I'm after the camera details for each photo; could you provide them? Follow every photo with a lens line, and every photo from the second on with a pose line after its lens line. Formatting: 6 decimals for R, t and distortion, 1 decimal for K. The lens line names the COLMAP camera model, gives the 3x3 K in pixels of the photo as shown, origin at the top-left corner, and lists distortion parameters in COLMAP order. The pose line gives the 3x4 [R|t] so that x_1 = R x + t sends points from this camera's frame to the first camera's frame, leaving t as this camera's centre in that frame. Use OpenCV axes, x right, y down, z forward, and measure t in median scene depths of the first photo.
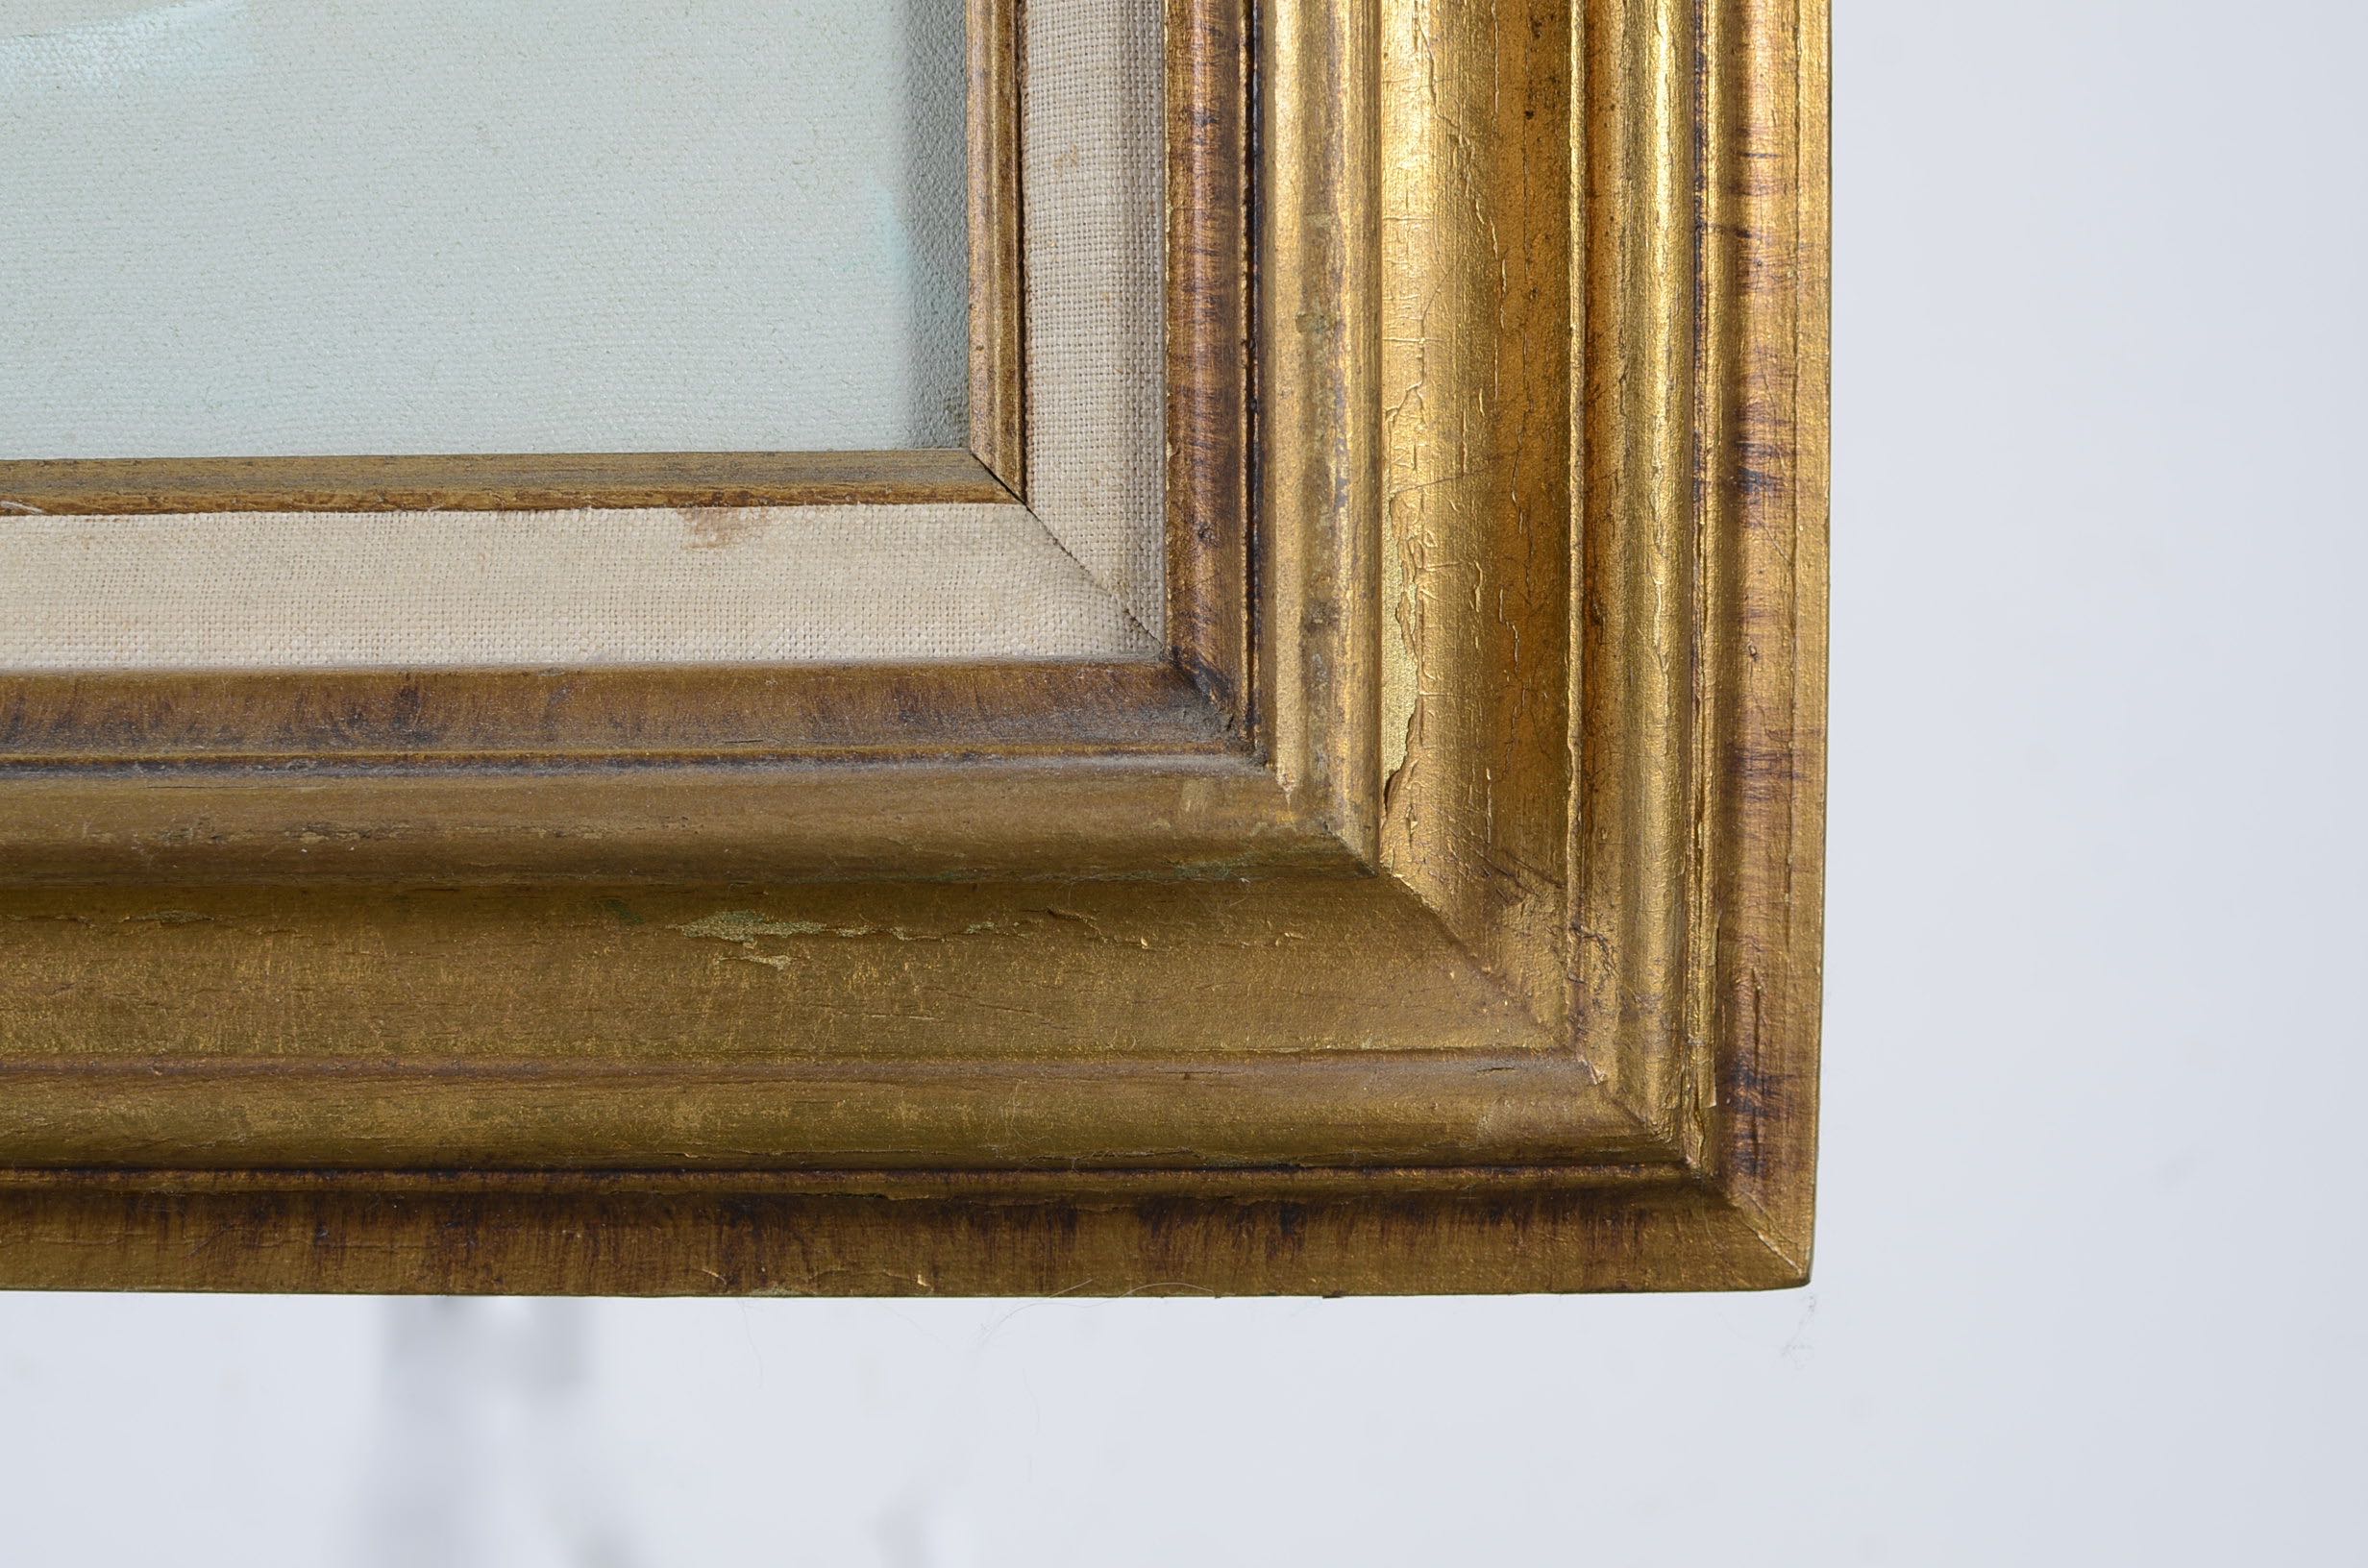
lens RADIAL K [[3524.1, 0, 1184.0], [0, 3524.1, 784.0], [0, 0, 1]] dist [-0.171125, 0.046822]
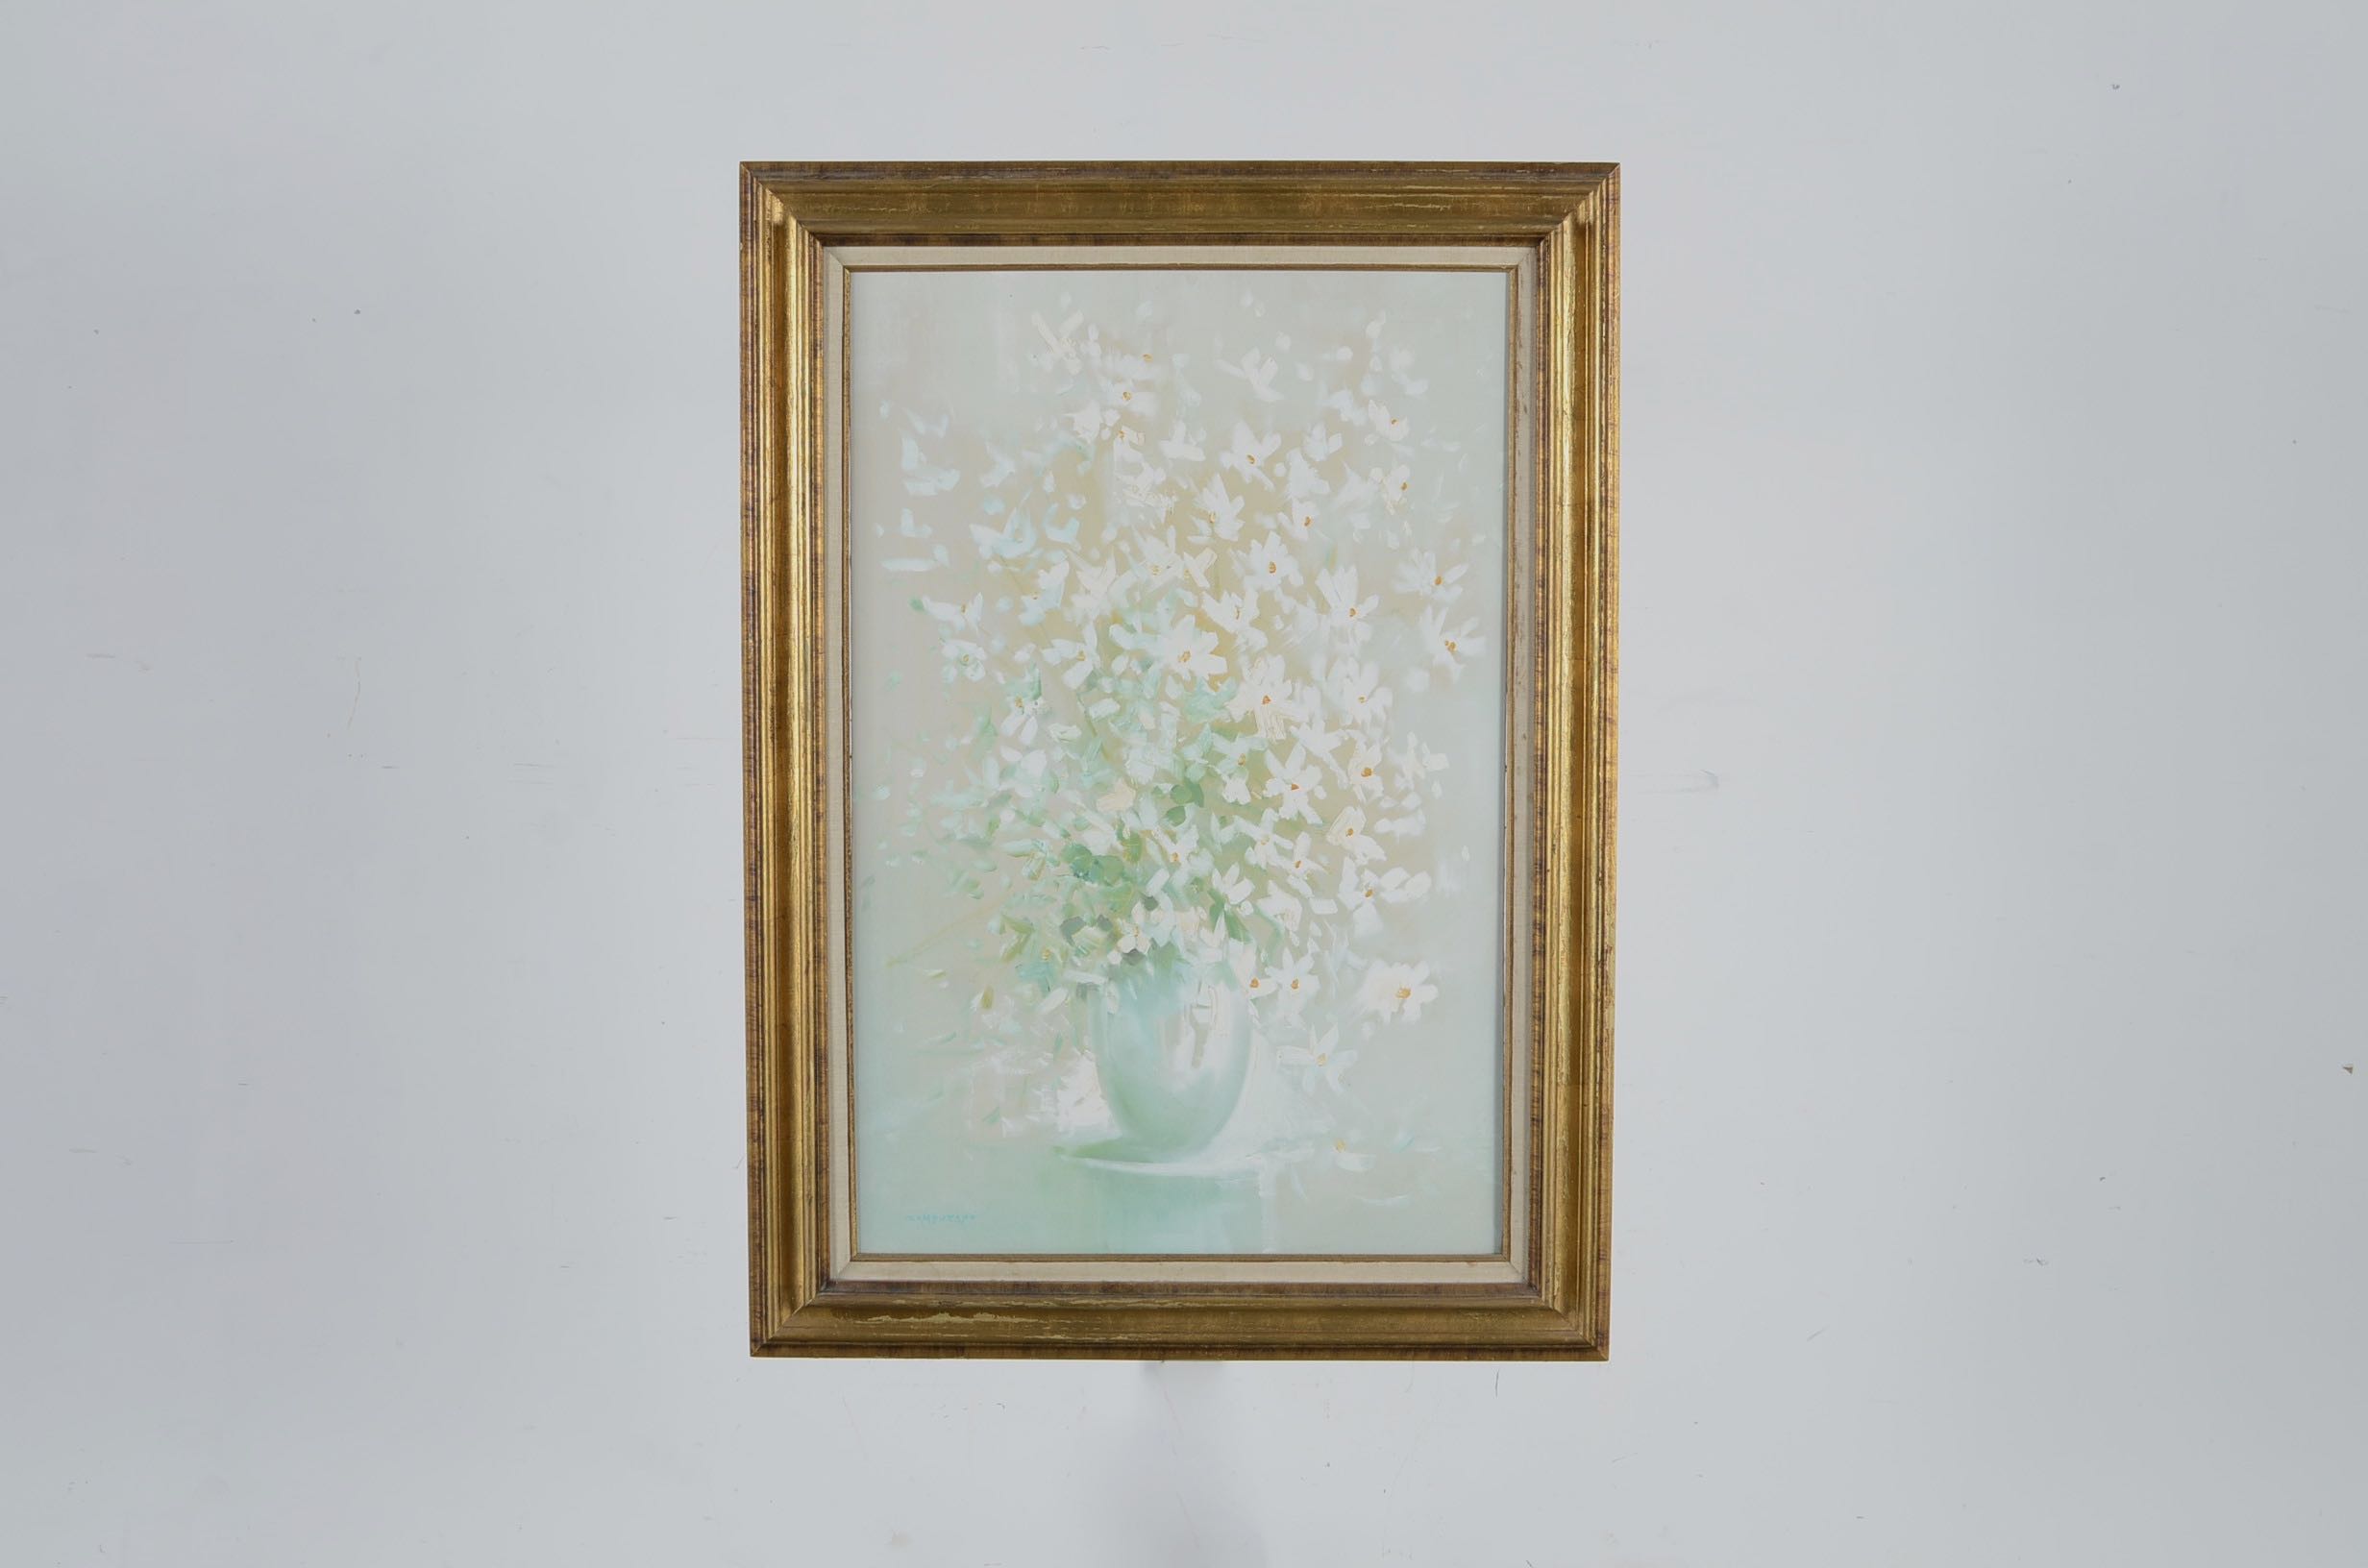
lens RADIAL K [[3524.1, 0, 1184.0], [0, 3524.1, 784.0], [0, 0, 1]] dist [-0.171125, 0.046822]
pose [[0.999884, 0.010097, -0.011397, -0.697712], [-0.010343, 0.999711, -0.021715, -0.974628], [0.011174, 0.021830, 0.999699, -6.923335]]
